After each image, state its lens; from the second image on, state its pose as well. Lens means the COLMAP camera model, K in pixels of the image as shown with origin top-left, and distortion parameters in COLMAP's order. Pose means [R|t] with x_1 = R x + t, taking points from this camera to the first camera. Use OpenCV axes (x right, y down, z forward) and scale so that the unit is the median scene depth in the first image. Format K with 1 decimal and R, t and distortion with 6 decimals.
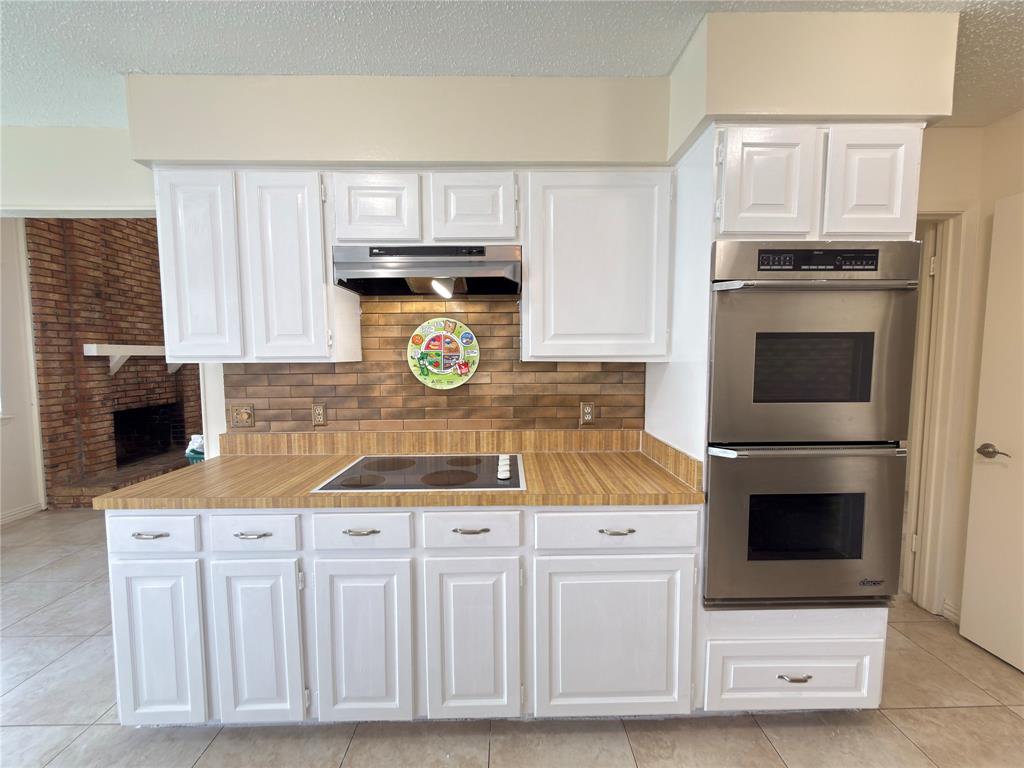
lens RADIAL K [[410.8, 0, 512.4], [0, 410.8, 384.8], [0, 0, 1]] dist [-0.001997, 0.000665]
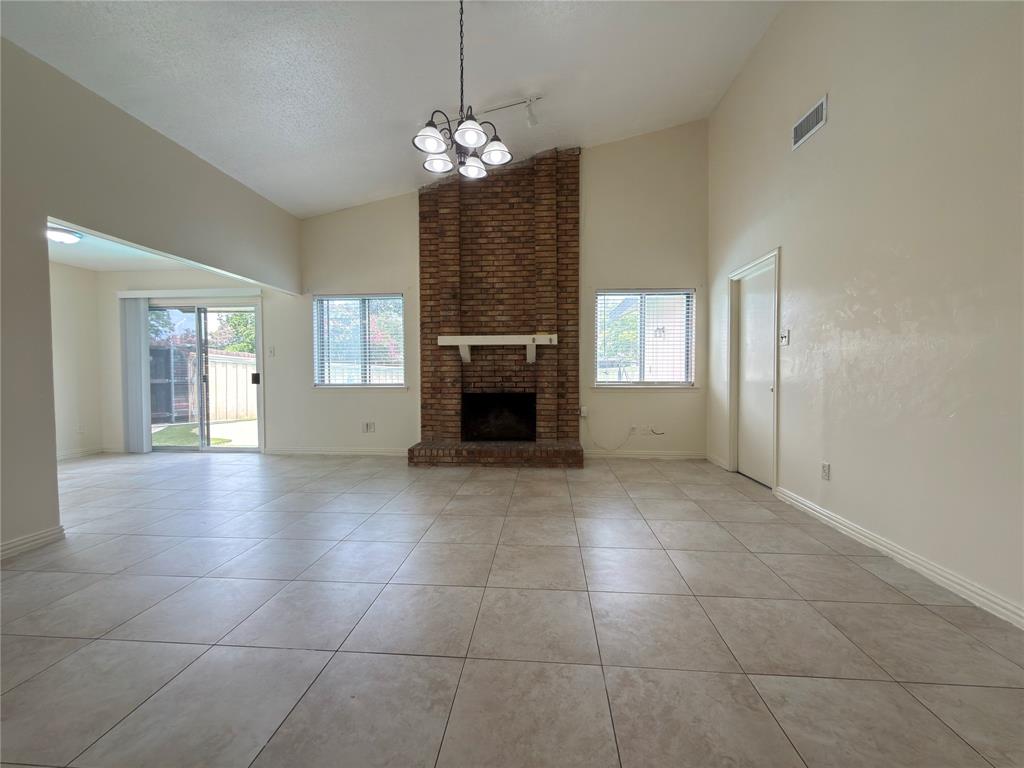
lens RADIAL K [[410.8, 0, 512.4], [0, 410.8, 384.8], [0, 0, 1]] dist [-0.001997, 0.000665]
pose [[-0.092467, 0.031672, -0.995212, 0.205191], [-0.066314, 0.997079, 0.037892, -0.012146], [0.993505, 0.069500, -0.090097, 1.266022]]
